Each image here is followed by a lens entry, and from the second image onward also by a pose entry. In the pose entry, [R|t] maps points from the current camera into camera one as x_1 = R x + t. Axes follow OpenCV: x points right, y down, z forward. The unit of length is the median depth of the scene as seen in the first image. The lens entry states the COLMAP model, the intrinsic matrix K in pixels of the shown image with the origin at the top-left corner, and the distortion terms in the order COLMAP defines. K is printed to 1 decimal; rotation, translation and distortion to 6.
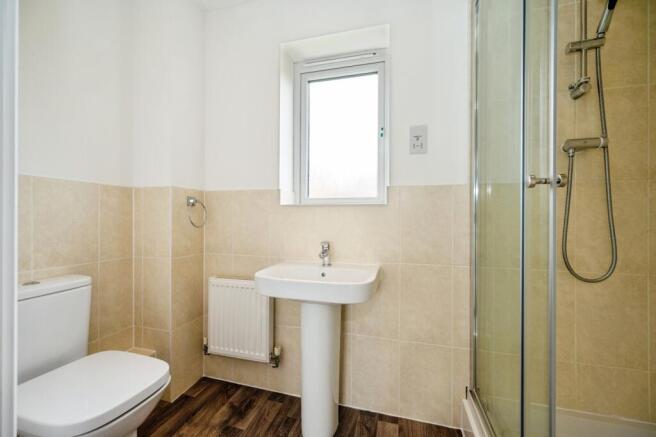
lens RADIAL K [[276.0, 0, 328.0], [0, 276.0, 218.5], [0, 0, 1]] dist [-0.001305, -0.000061]
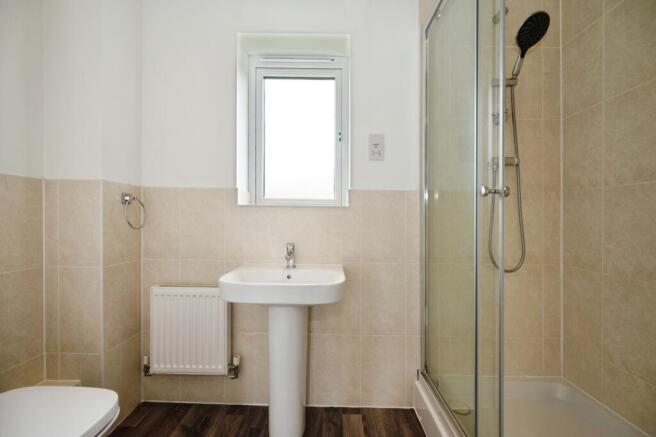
lens RADIAL K [[276.0, 0, 328.0], [0, 276.0, 218.5], [0, 0, 1]] dist [-0.001305, -0.000061]
pose [[0.961692, 0.007021, 0.274044, -0.149614], [-0.007603, 0.999971, 0.001061, -0.007102], [-0.274028, -0.003104, 0.961717, 0.013470]]
